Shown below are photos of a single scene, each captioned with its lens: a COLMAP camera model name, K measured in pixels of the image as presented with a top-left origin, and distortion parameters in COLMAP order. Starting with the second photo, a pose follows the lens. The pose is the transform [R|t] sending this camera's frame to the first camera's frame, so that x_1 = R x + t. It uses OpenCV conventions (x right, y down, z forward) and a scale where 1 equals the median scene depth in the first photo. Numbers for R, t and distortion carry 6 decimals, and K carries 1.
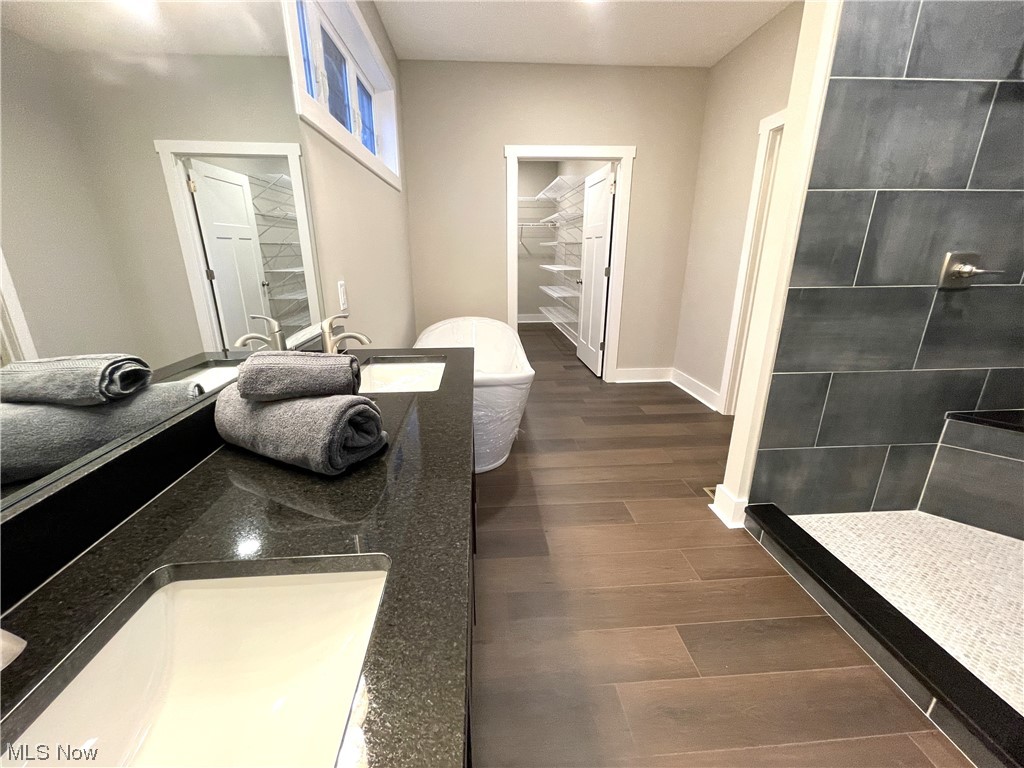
lens RADIAL K [[415.0, 0, 508.7], [0, 415.0, 380.5], [0, 0, 1]] dist [0.000722, -0.000264]
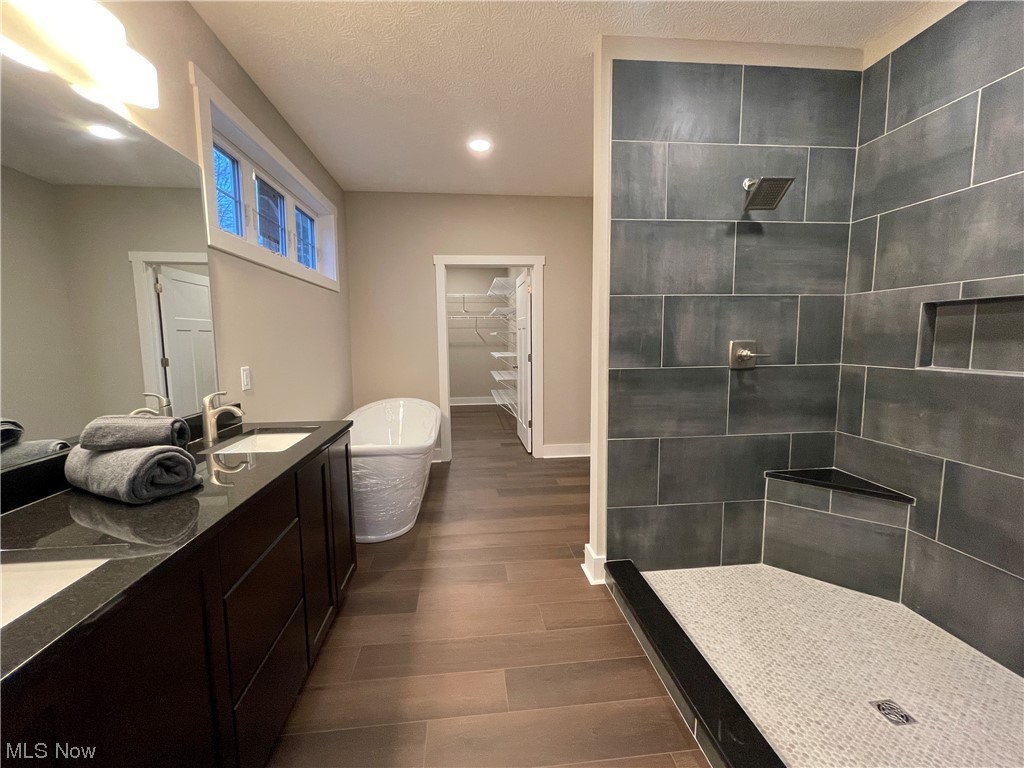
lens RADIAL K [[415.0, 0, 511.1], [0, 415.0, 382.4], [0, 0, 1]] dist [0.000722, -0.000264]
pose [[0.999471, -0.008660, 0.031343, 0.311001], [0.014683, 0.980211, -0.197411, 0.051407], [-0.029013, 0.197767, 0.979820, -0.180054]]
